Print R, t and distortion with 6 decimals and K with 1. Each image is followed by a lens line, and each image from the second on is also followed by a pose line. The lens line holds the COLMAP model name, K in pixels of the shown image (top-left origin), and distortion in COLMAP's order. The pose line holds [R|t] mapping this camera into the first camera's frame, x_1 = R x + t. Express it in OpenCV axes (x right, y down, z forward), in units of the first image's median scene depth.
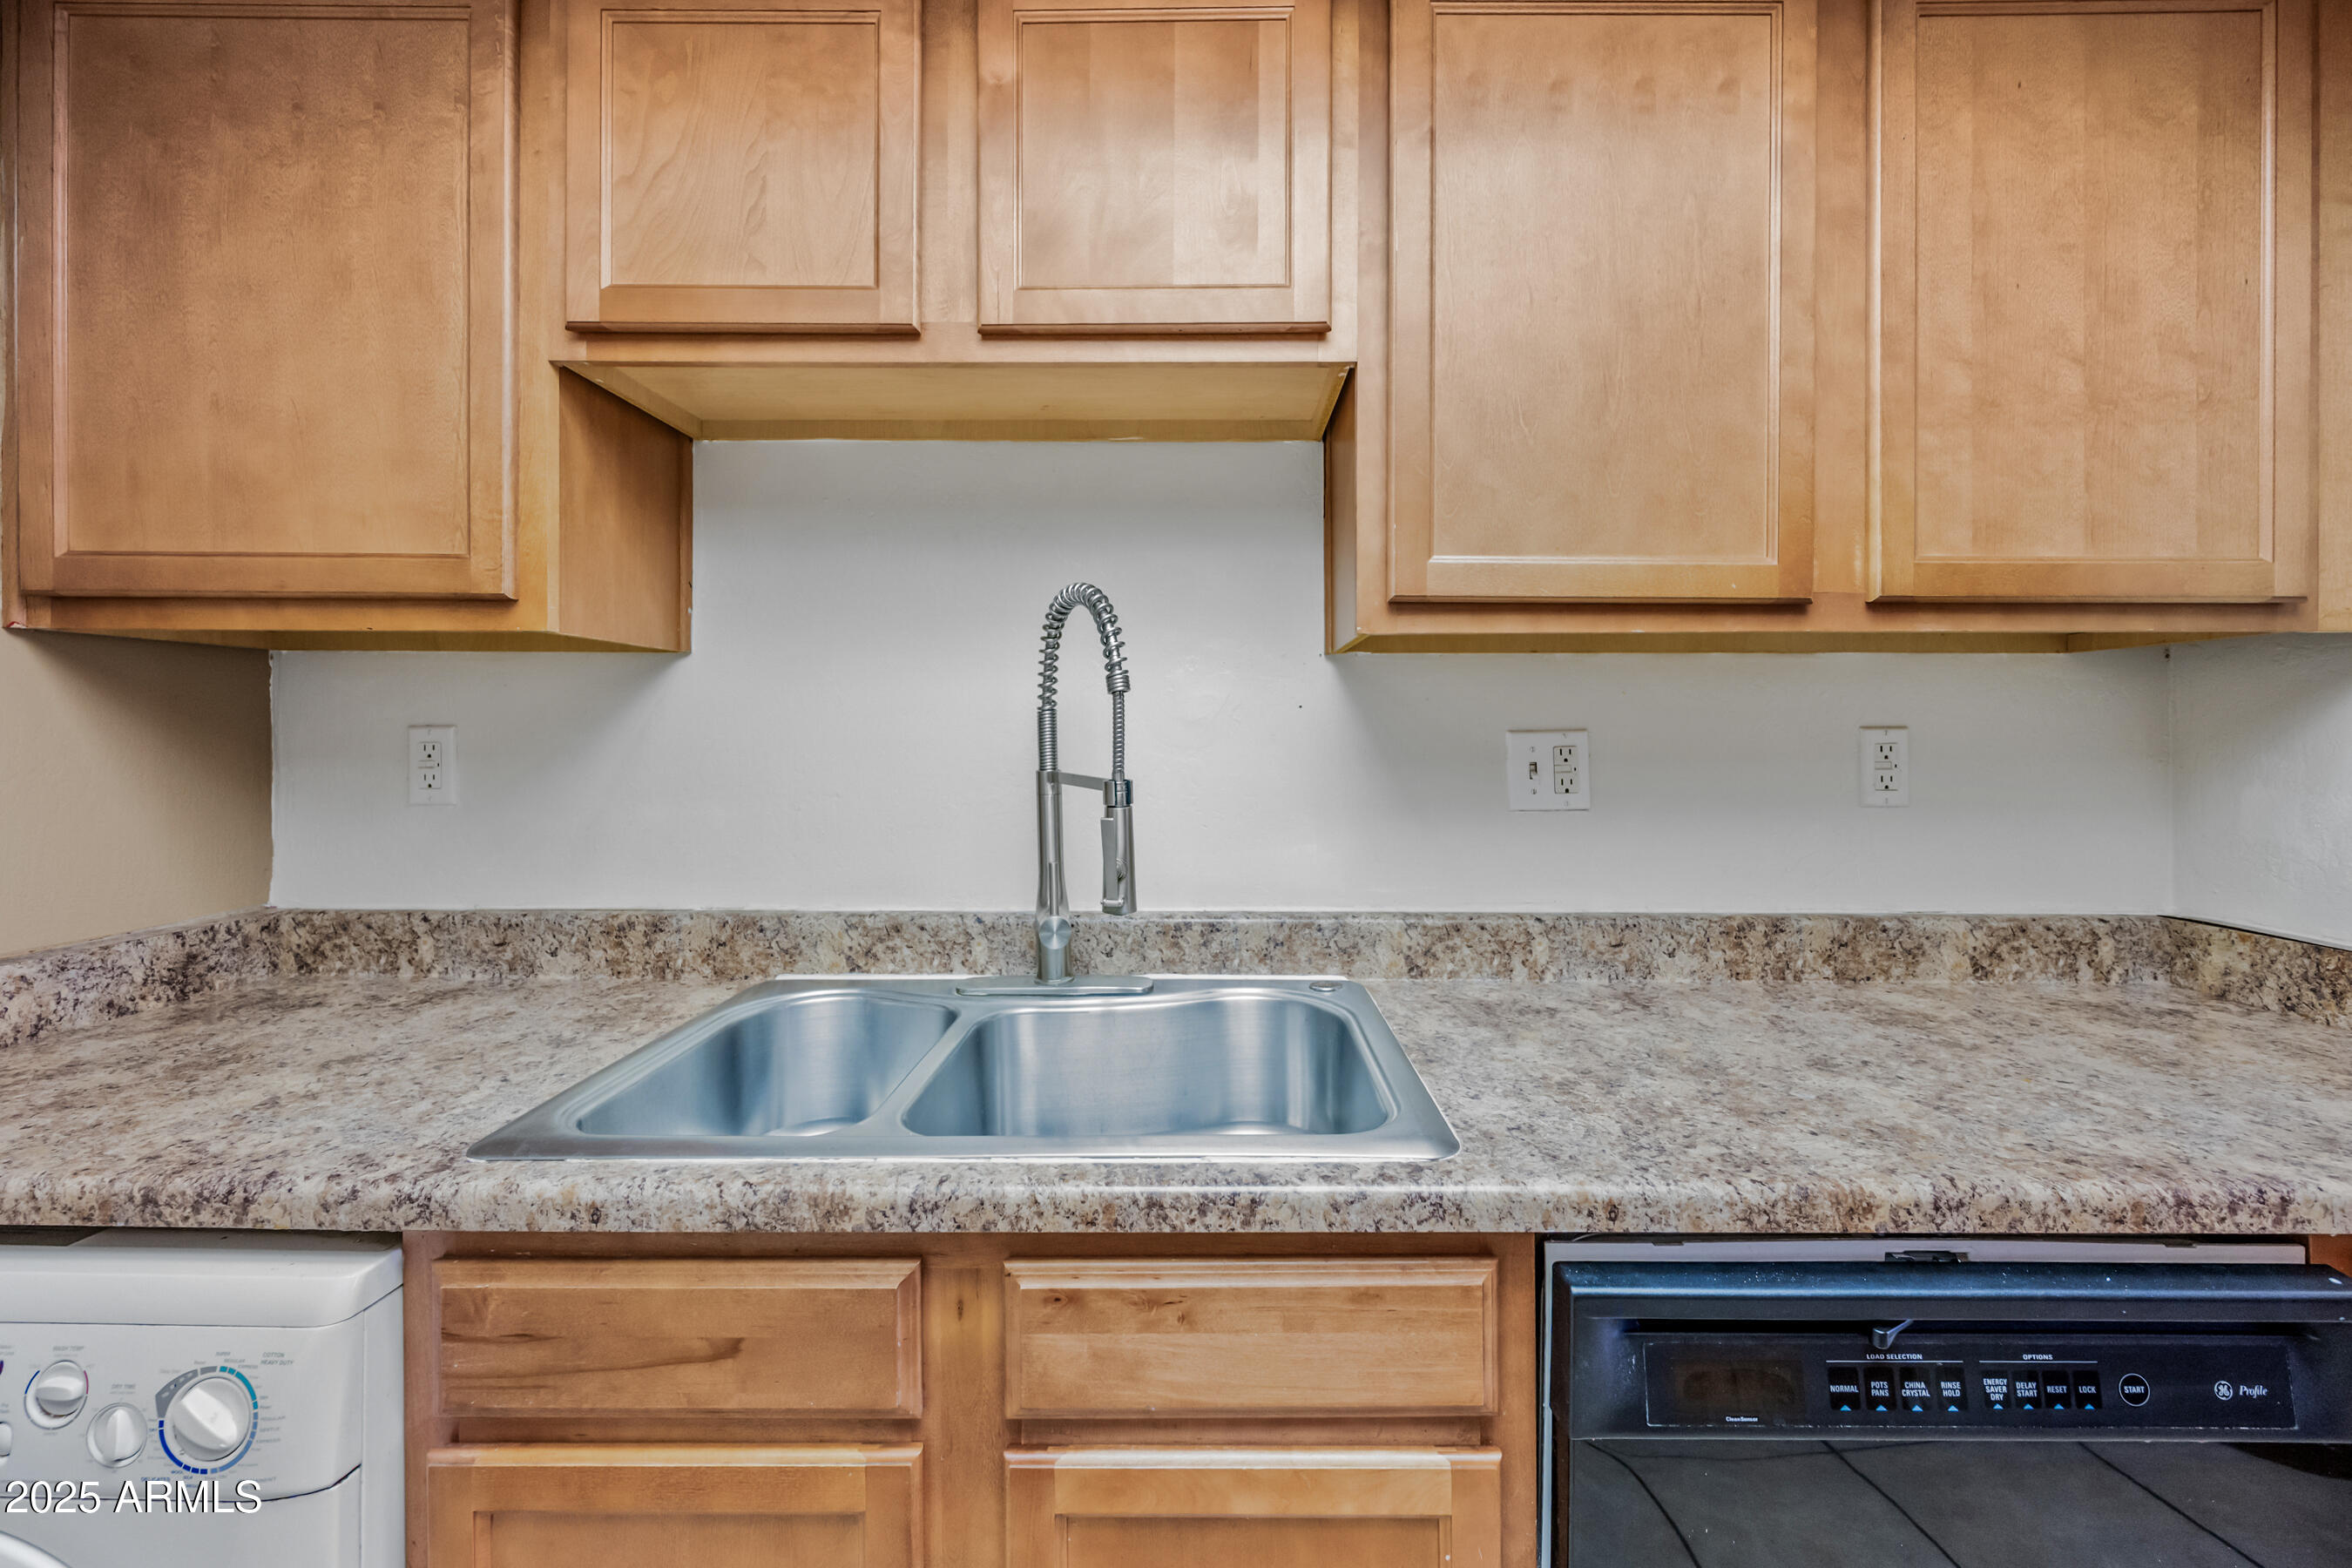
lens RADIAL K [[938.5, 0, 1144.2], [0, 938.5, 741.0], [0, 0, 1]] dist [-0.001271, 0.001337]
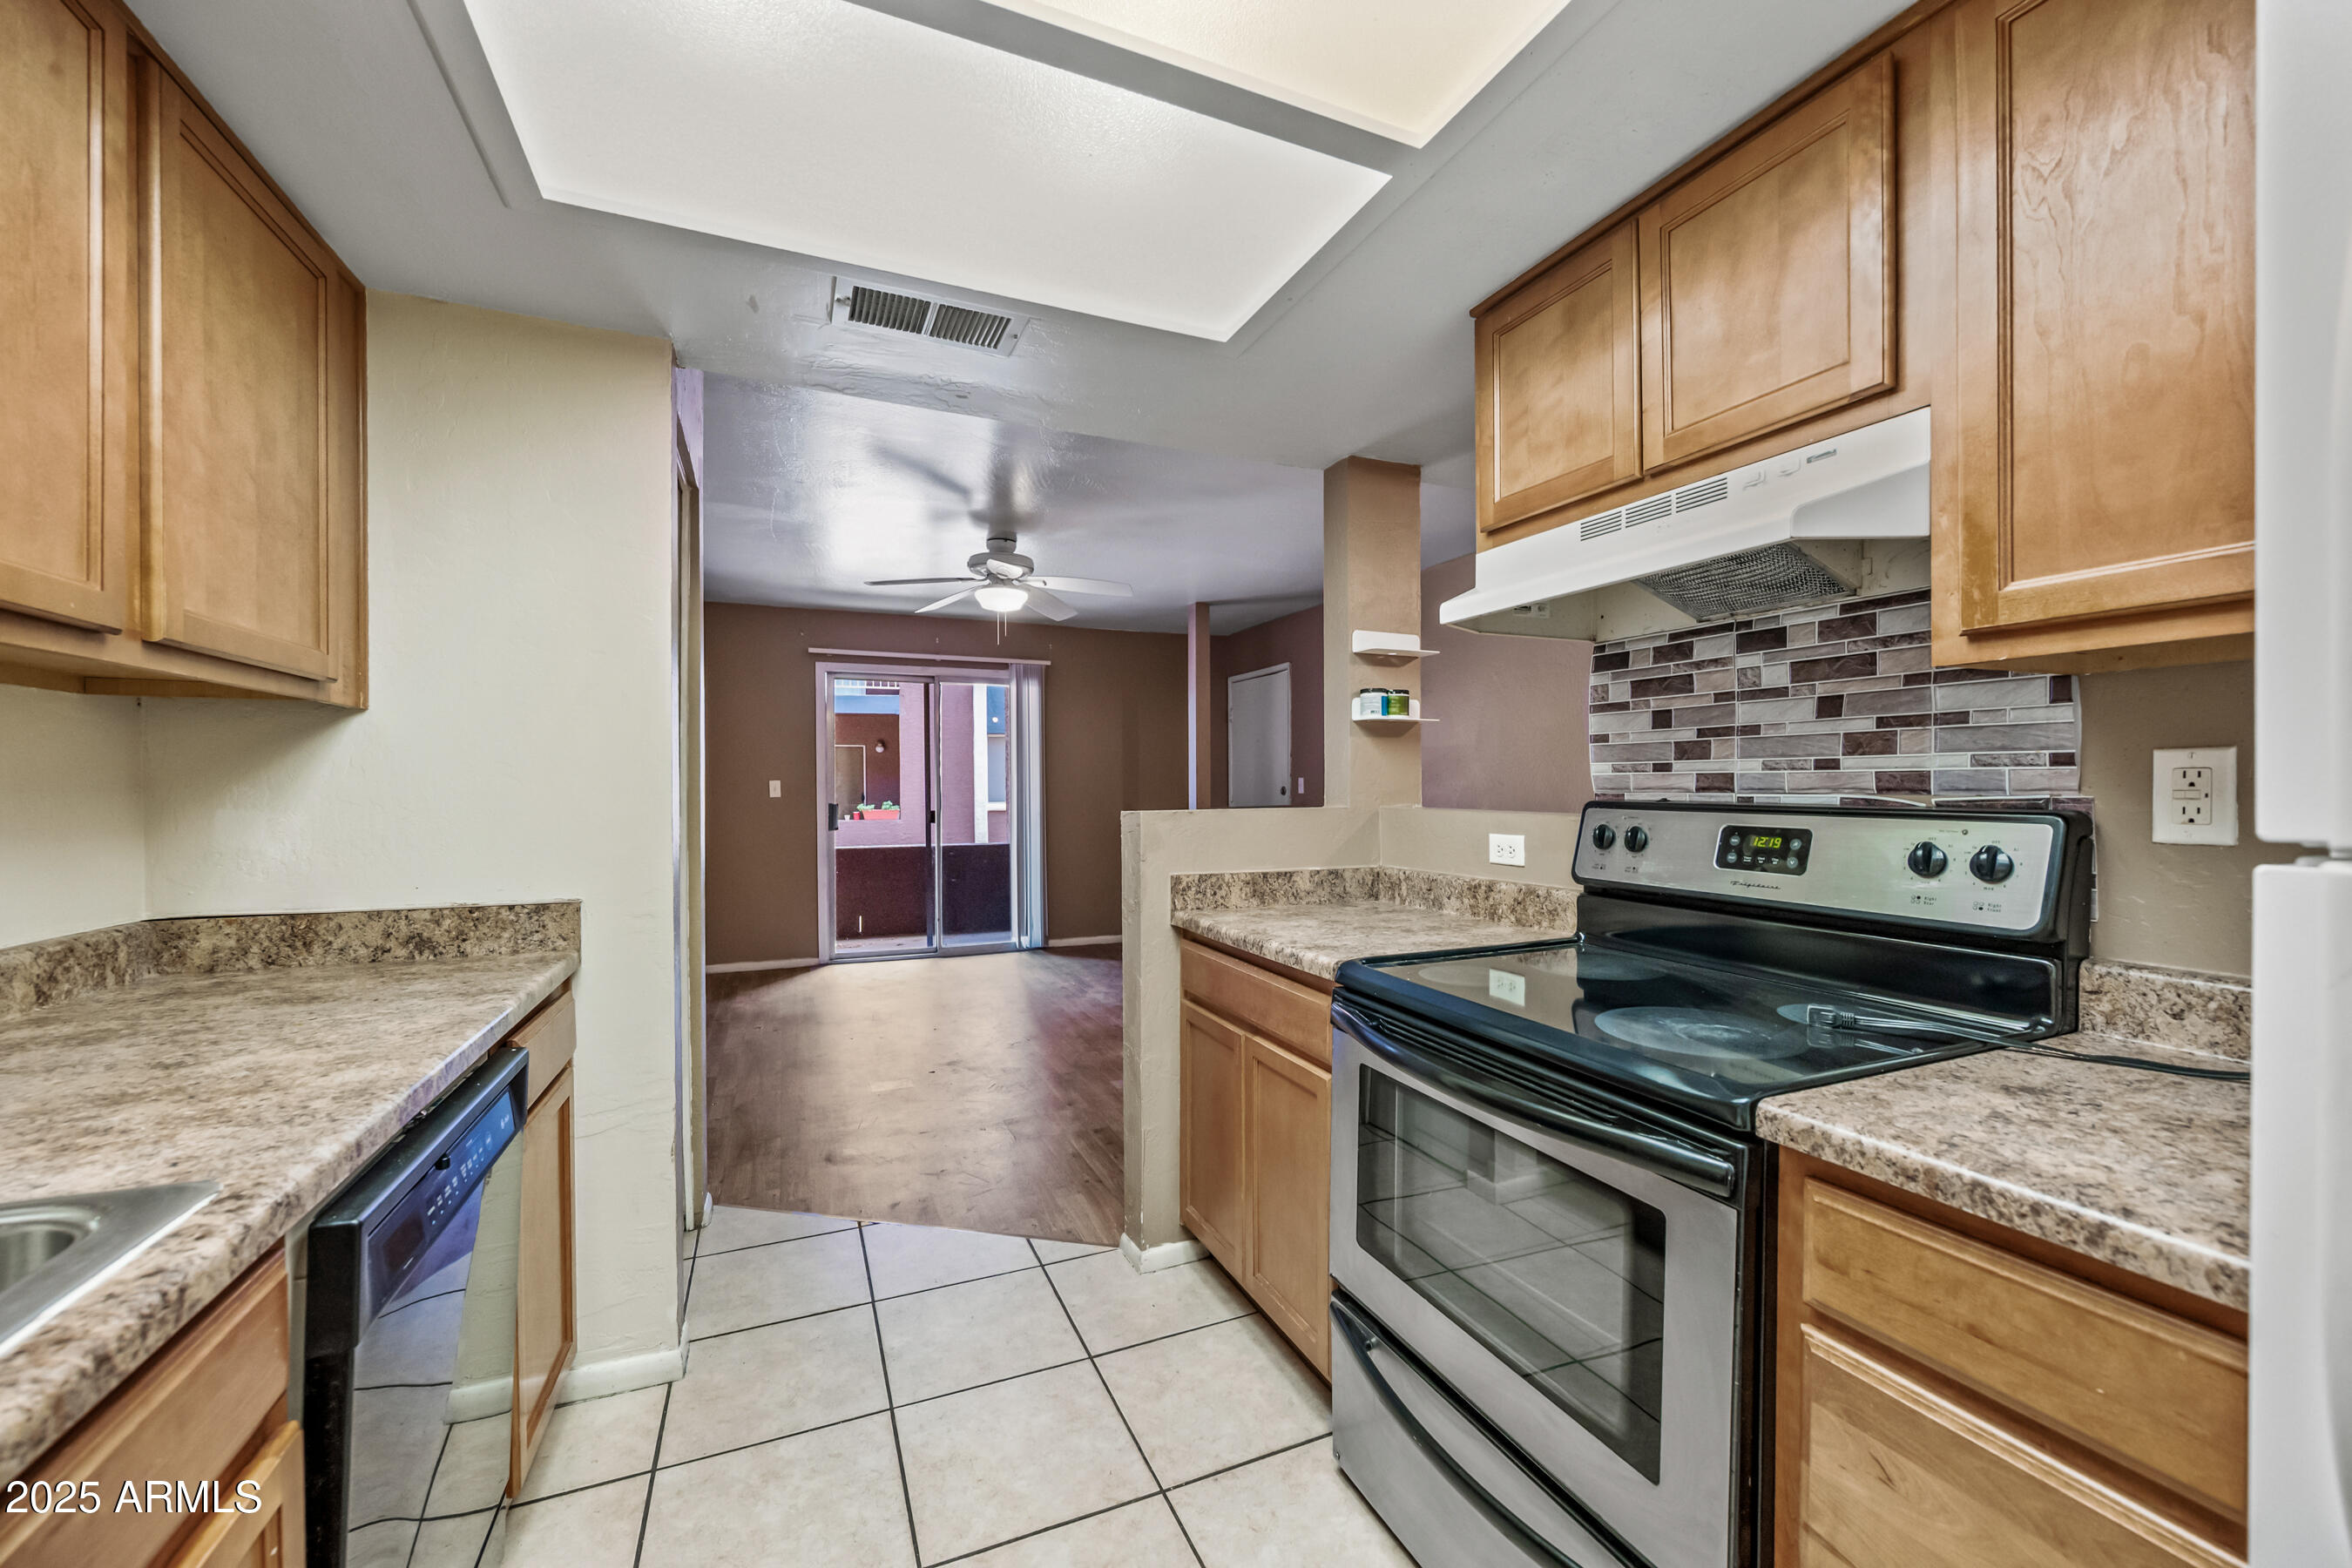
lens RADIAL K [[938.5, 0, 1184.2], [0, 938.5, 787.2], [0, 0, 1]] dist [-0.001271, 0.001337]
pose [[-0.404848, -0.000132, 0.914384, -0.589309], [0.002757, 0.999995, 0.001365, 0.018581], [-0.914380, 0.003073, -0.404846, 0.288382]]
